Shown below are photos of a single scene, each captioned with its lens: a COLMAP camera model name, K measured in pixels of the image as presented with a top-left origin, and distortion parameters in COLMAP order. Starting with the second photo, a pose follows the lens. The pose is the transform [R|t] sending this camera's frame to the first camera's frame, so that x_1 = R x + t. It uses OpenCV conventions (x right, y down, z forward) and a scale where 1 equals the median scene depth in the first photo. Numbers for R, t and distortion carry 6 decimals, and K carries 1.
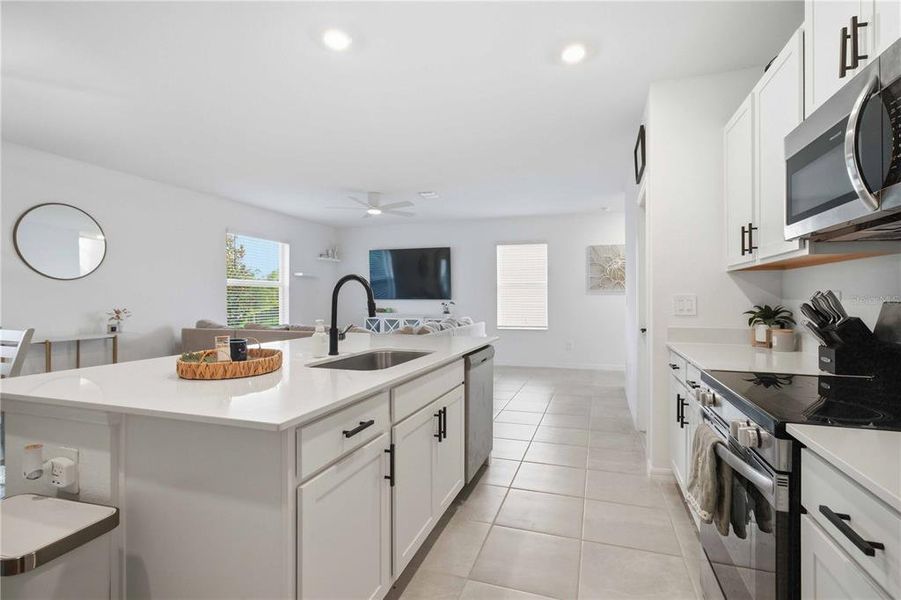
lens RADIAL K [[425.0, 0, 469.7], [0, 425.0, 299.1], [0, 0, 1]] dist [-0.009497, 0.007078]
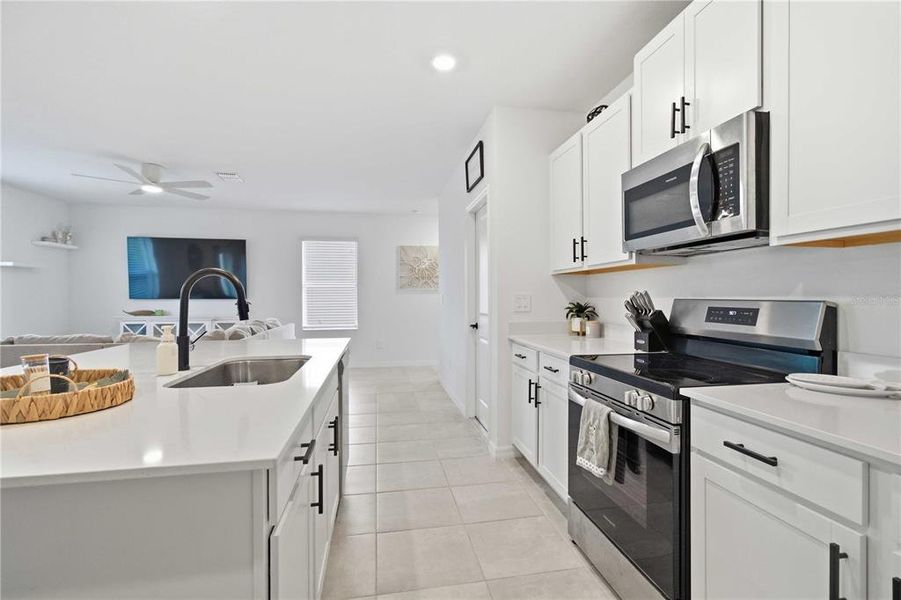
lens RADIAL K [[425.0, 0, 457.7], [0, 425.0, 298.3], [0, 0, 1]] dist [-0.009497, 0.007078]
pose [[0.876084, -0.003679, 0.482144, -0.223760], [0.003573, 0.999993, 0.001137, -0.000016], [-0.482145, 0.000727, 0.876091, 0.065067]]
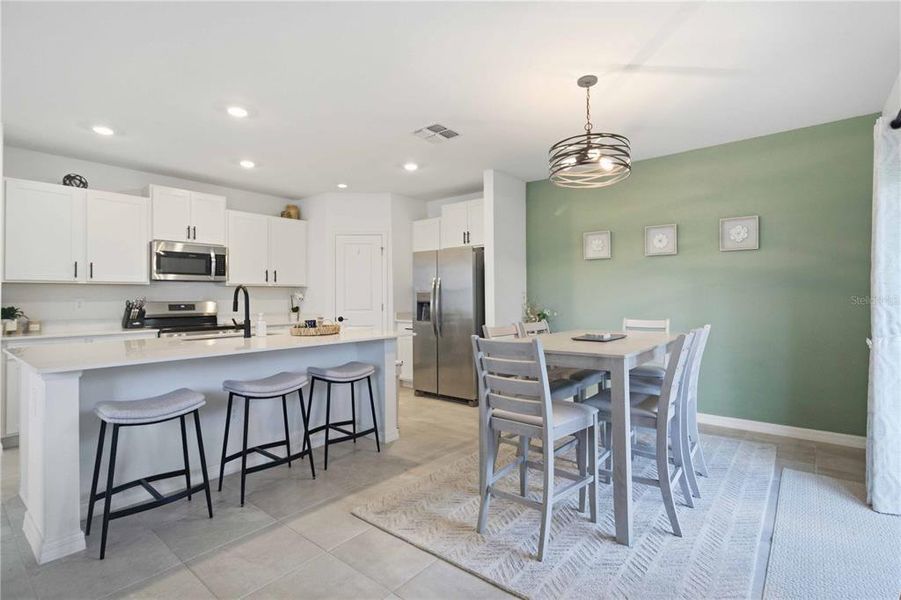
lens RADIAL K [[425.0, 0, 464.6], [0, 425.0, 289.6], [0, 0, 1]] dist [-0.009497, 0.007078]
pose [[-0.935063, 0.015001, 0.354163, -1.459039], [0.010706, 0.999844, -0.014083, -0.008030], [-0.354319, -0.009377, -0.935078, 2.002623]]
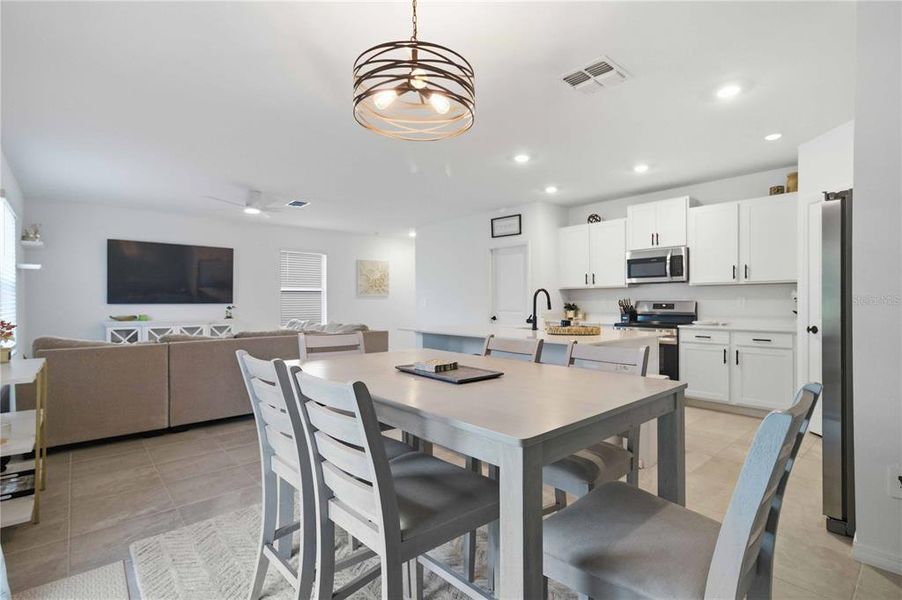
lens RADIAL K [[425.5, 0, 457.7], [0, 425.5, 303.8], [0, 0, 1]] dist [-0.009497, 0.007078]
pose [[0.498028, -0.007140, 0.867131, -2.011188], [0.006905, 0.999967, 0.004267, 0.003159], [-0.867133, 0.003863, 0.498061, 0.332994]]
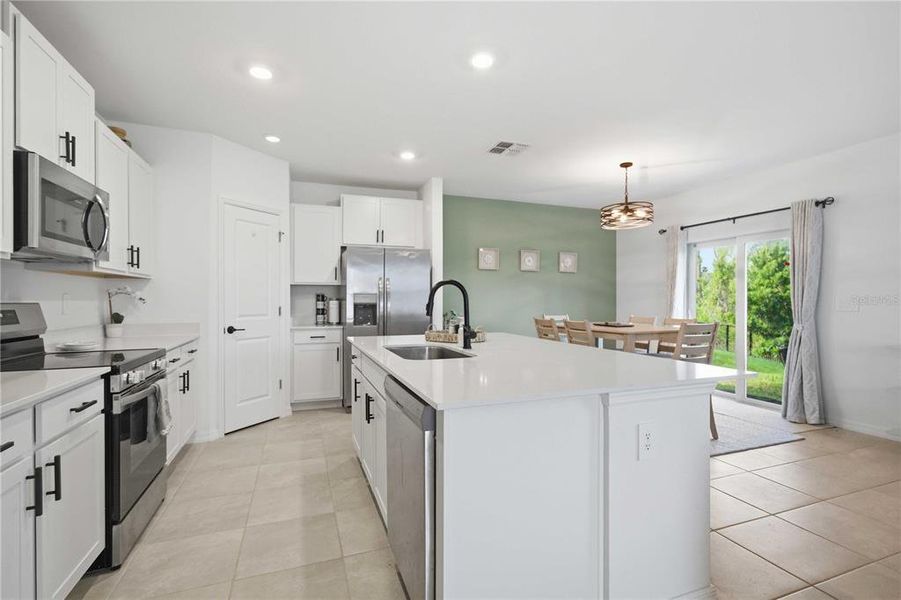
lens RADIAL K [[425.0, 0, 455.6], [0, 425.0, 299.7], [0, 0, 1]] dist [-0.009497, 0.007078]
pose [[-0.785172, 0.001484, -0.619276, 0.418745], [-0.003344, 0.999972, 0.006637, -0.010763], [0.619269, 0.007282, -0.785145, 1.795543]]
